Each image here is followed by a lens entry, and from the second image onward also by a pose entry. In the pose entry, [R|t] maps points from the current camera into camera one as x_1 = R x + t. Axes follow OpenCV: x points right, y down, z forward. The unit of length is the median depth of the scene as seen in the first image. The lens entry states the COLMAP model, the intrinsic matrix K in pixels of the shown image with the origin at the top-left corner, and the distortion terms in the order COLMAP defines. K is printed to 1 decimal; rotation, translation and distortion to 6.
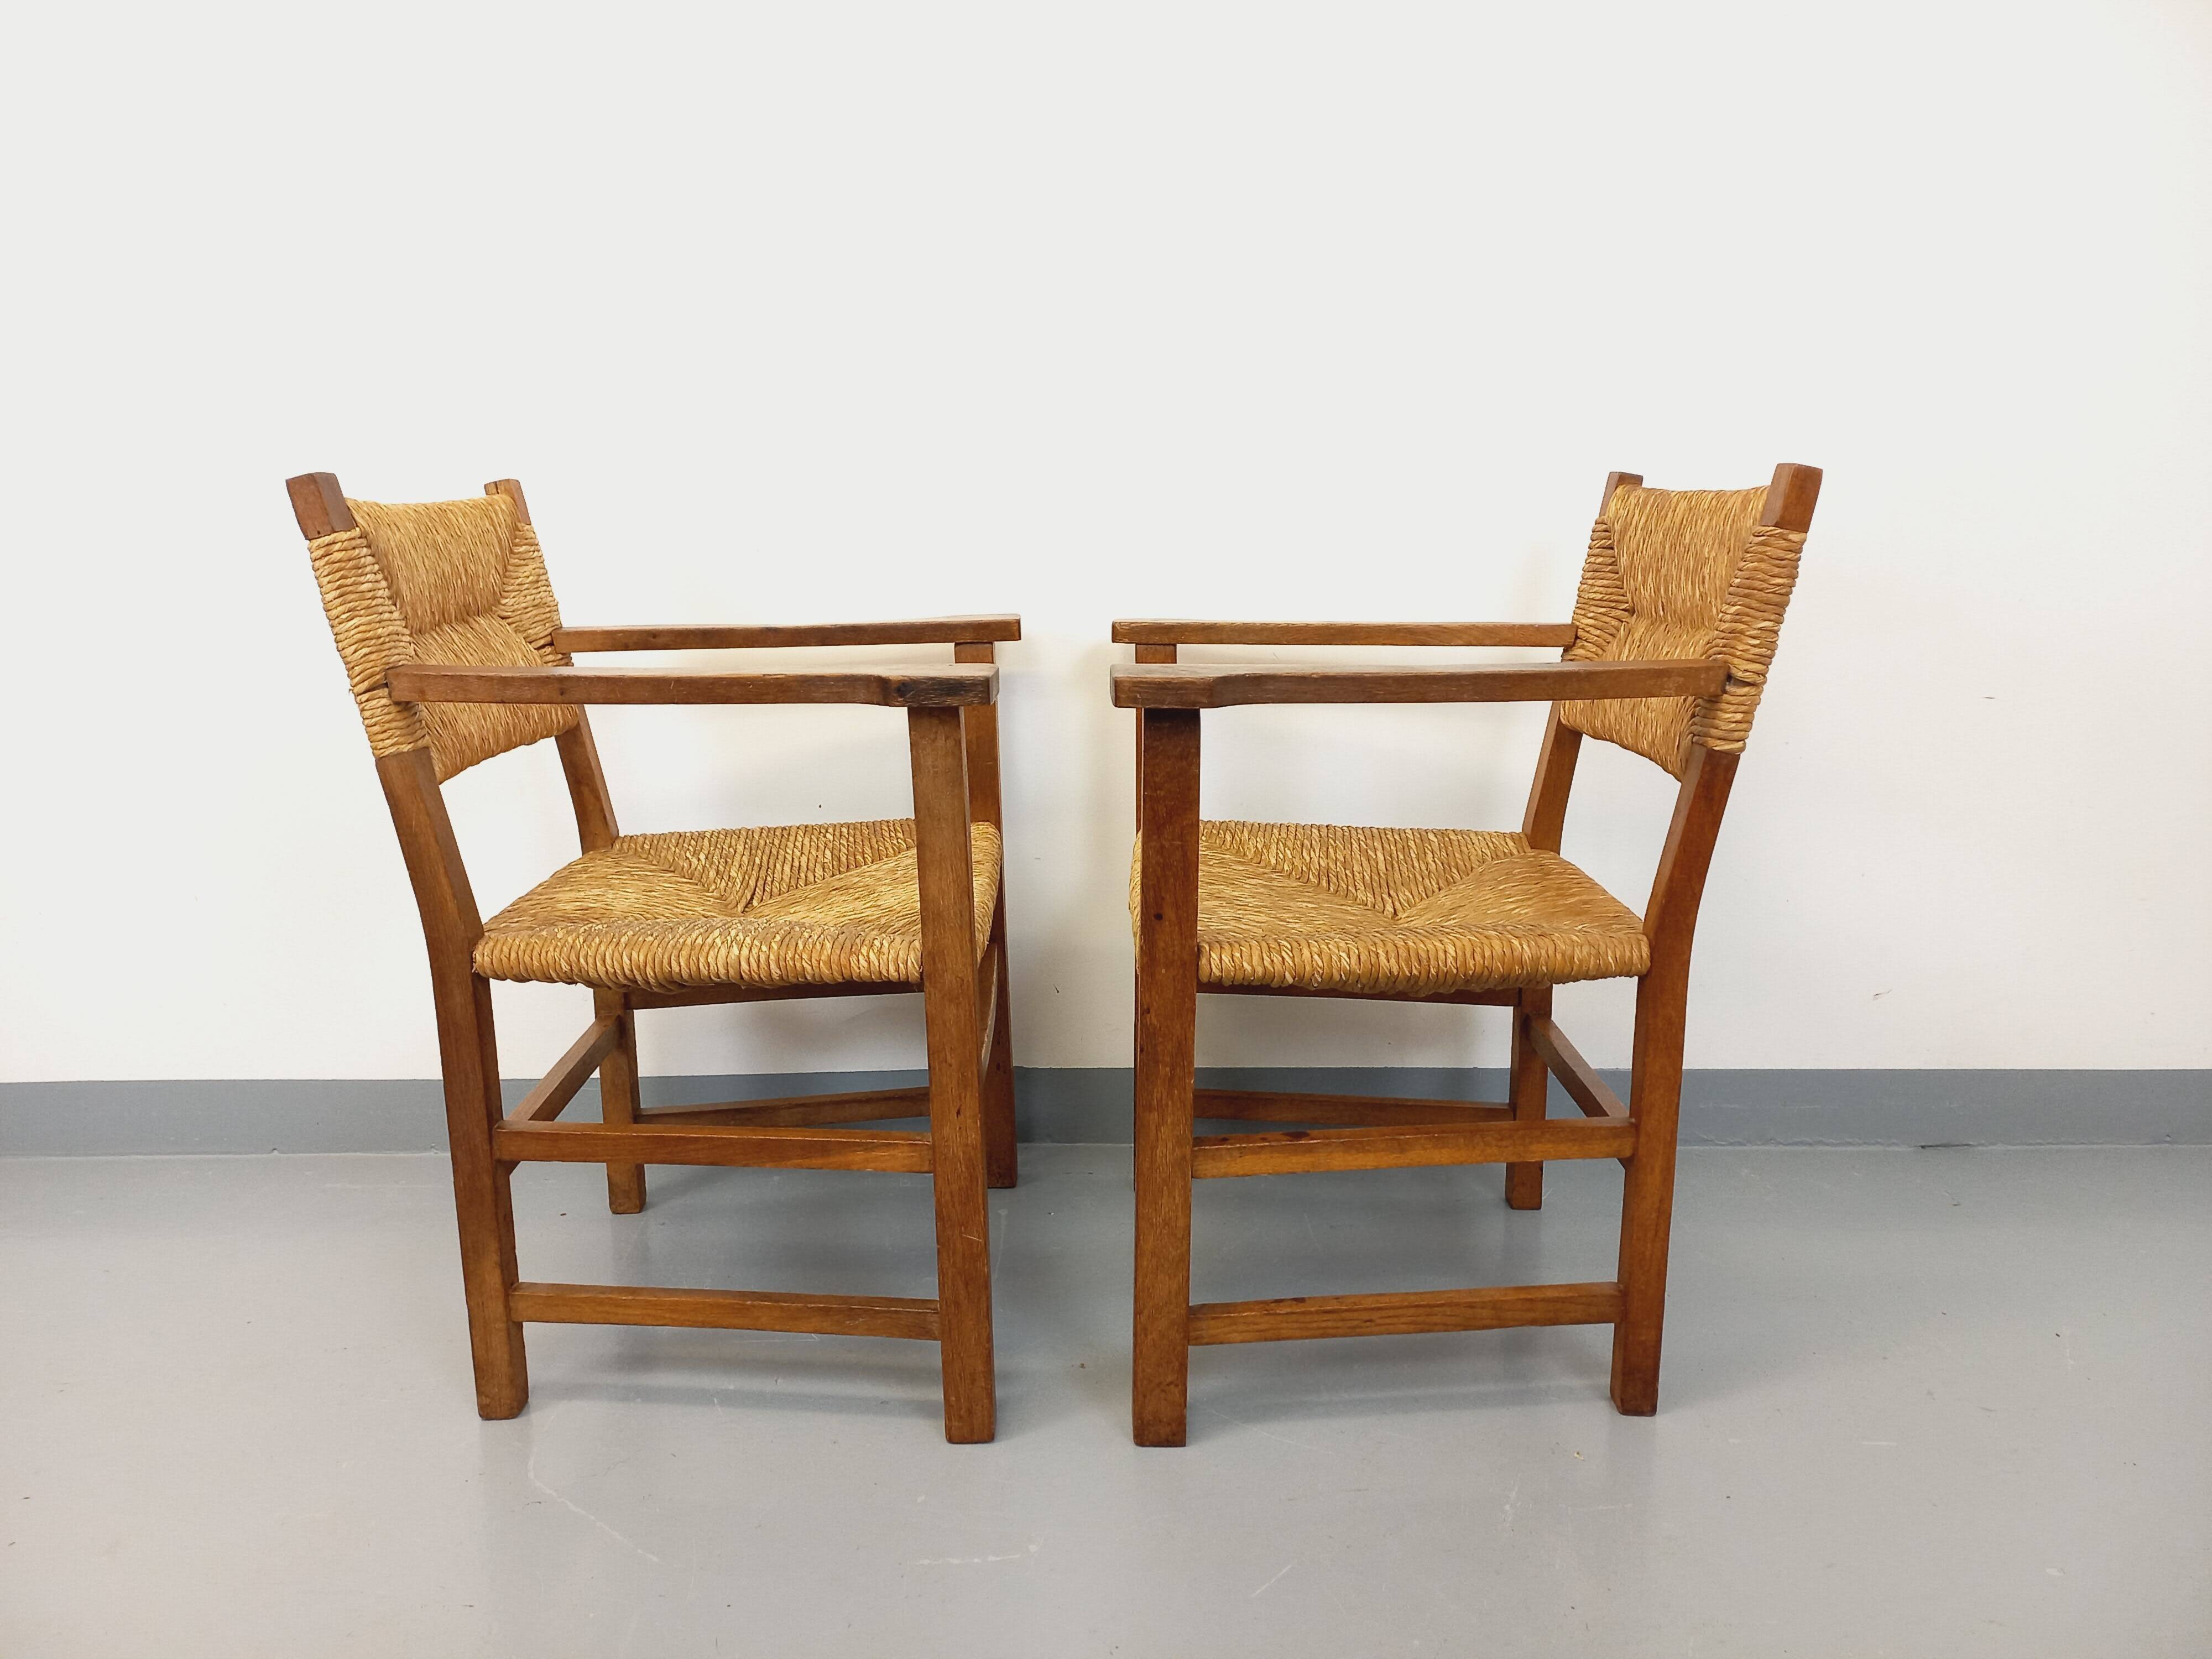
lens RADIAL K [[1620.7, 0, 1111.6], [0, 1620.7, 808.7], [0, 0, 1]] dist [0.080803, -0.076968]
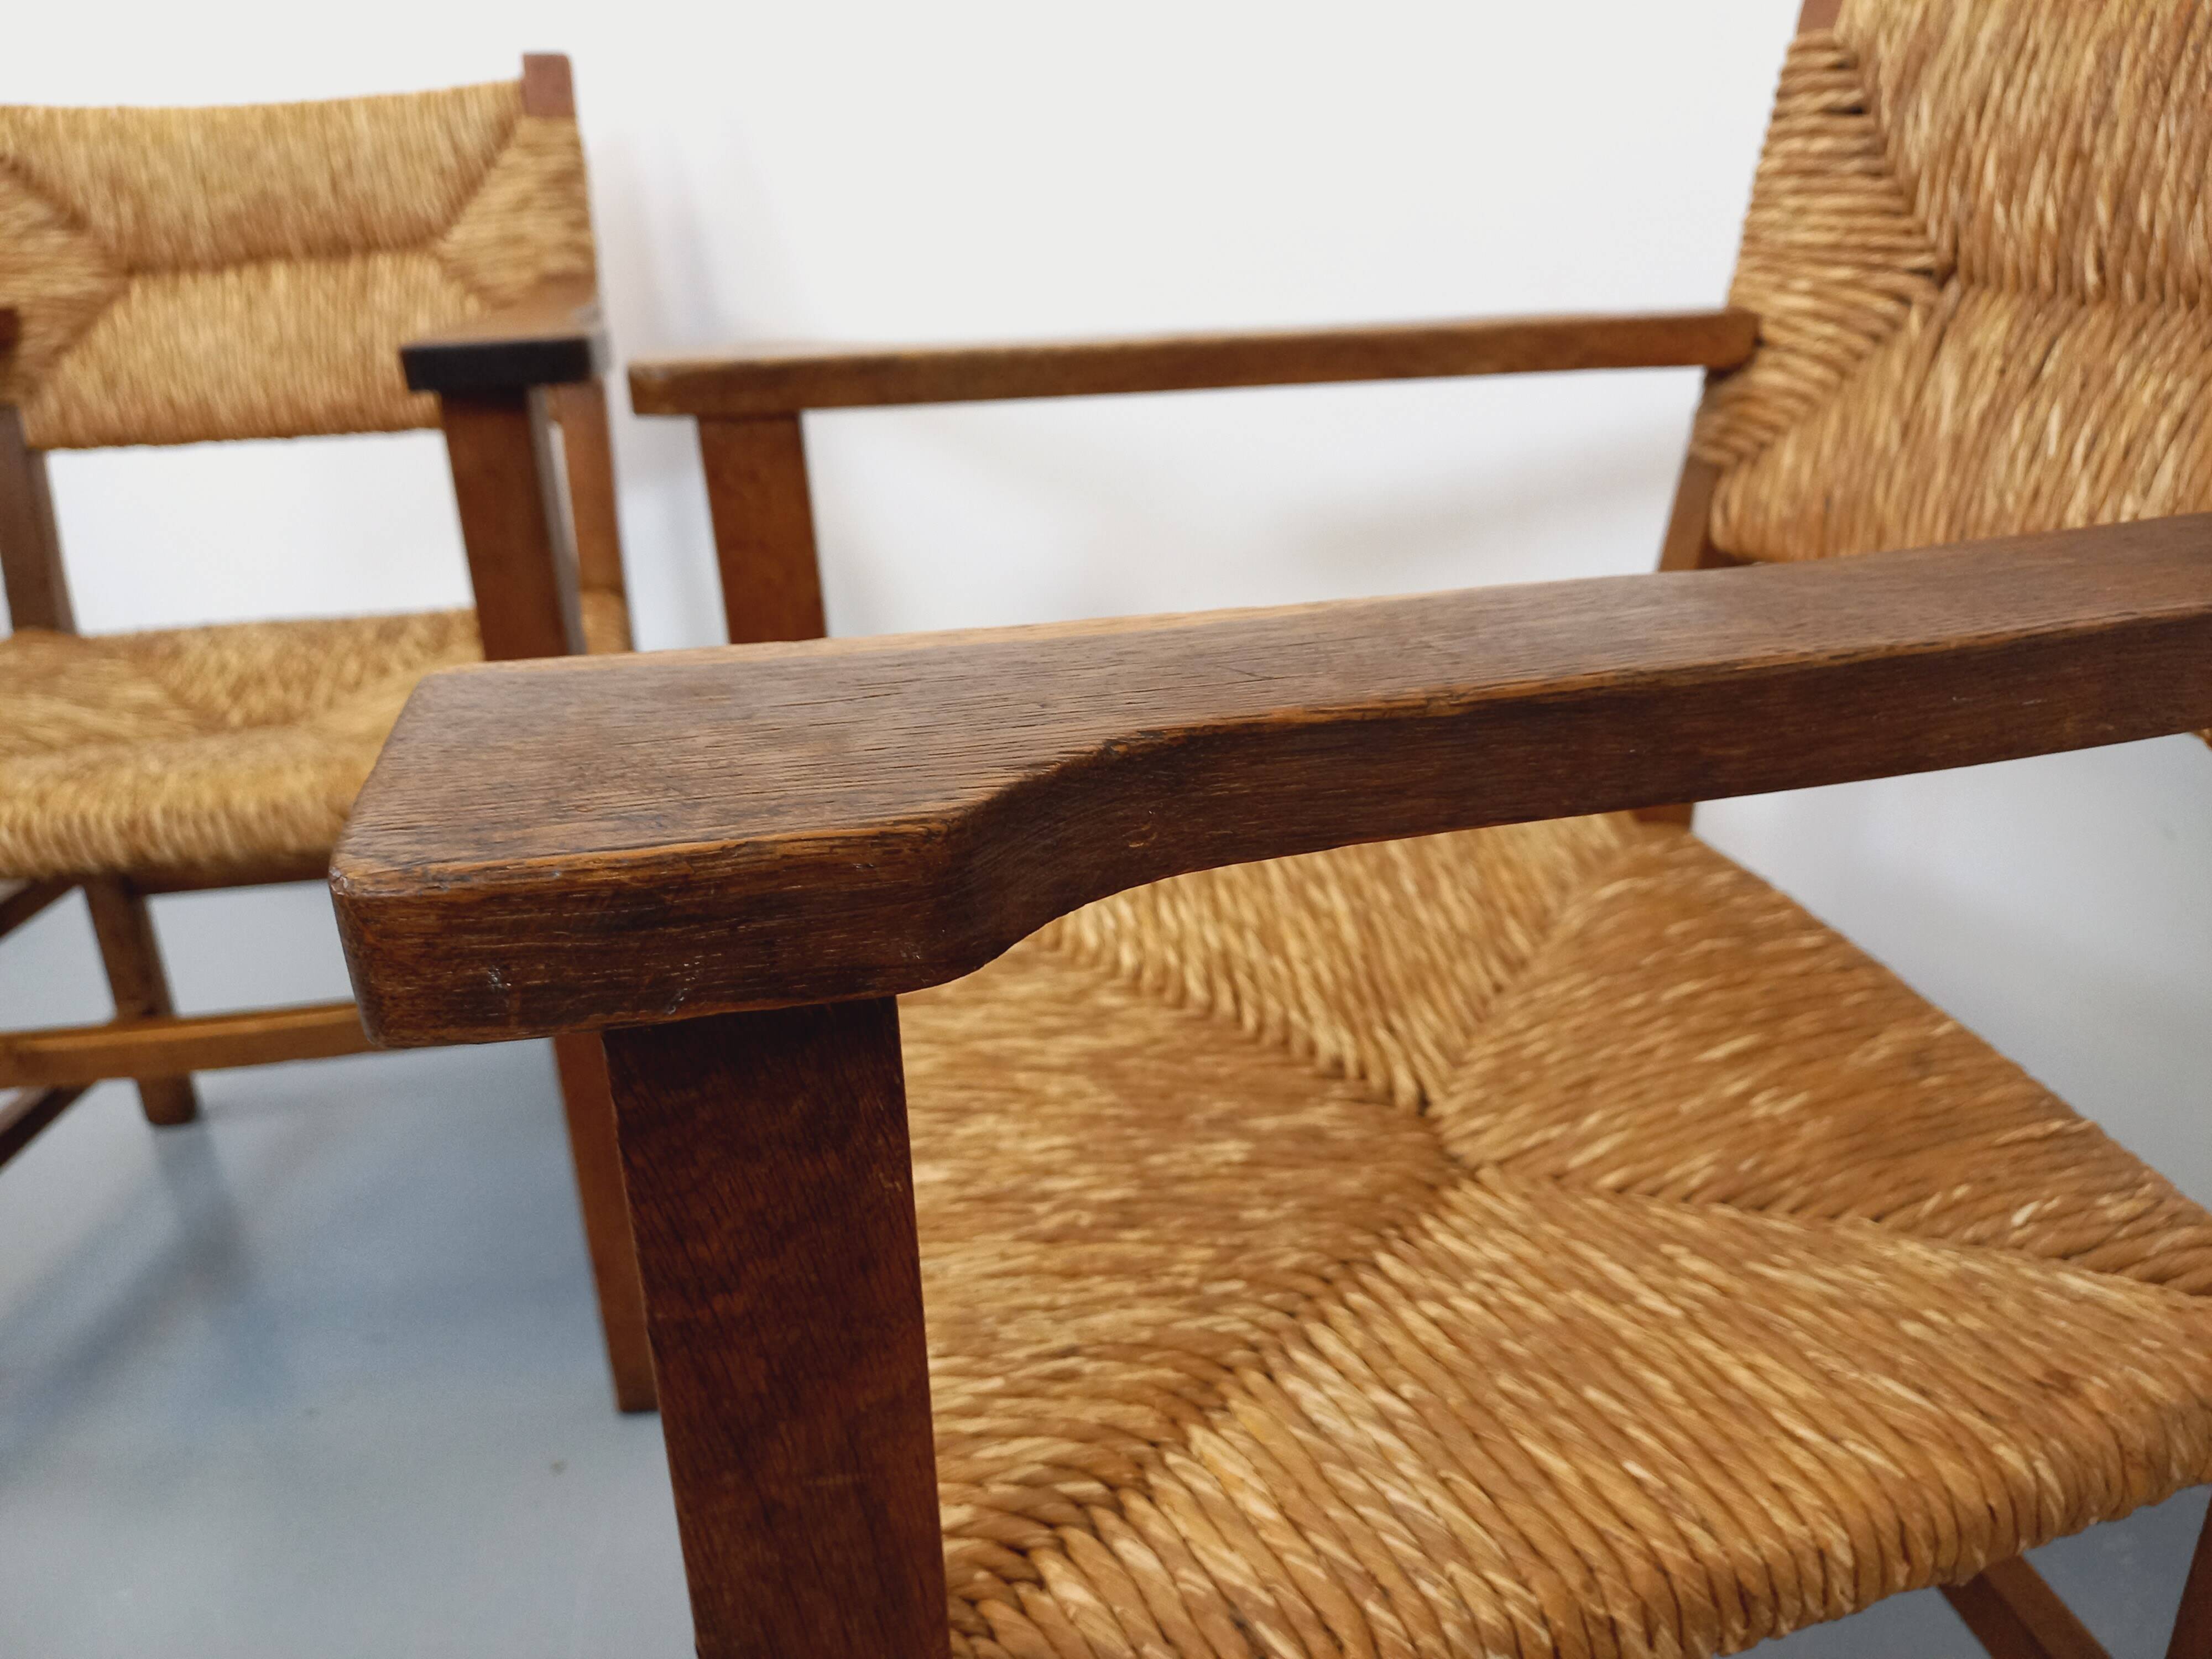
lens RADIAL K [[1620.7, 0, 1144.5], [0, 1620.7, 836.0], [0, 0, 1]] dist [0.080803, -0.076968]
pose [[0.976595, -0.106403, 0.186925, 0.037956], [0.064642, 0.974084, 0.216753, -0.085501], [-0.205144, -0.199597, 0.958163, 0.615383]]
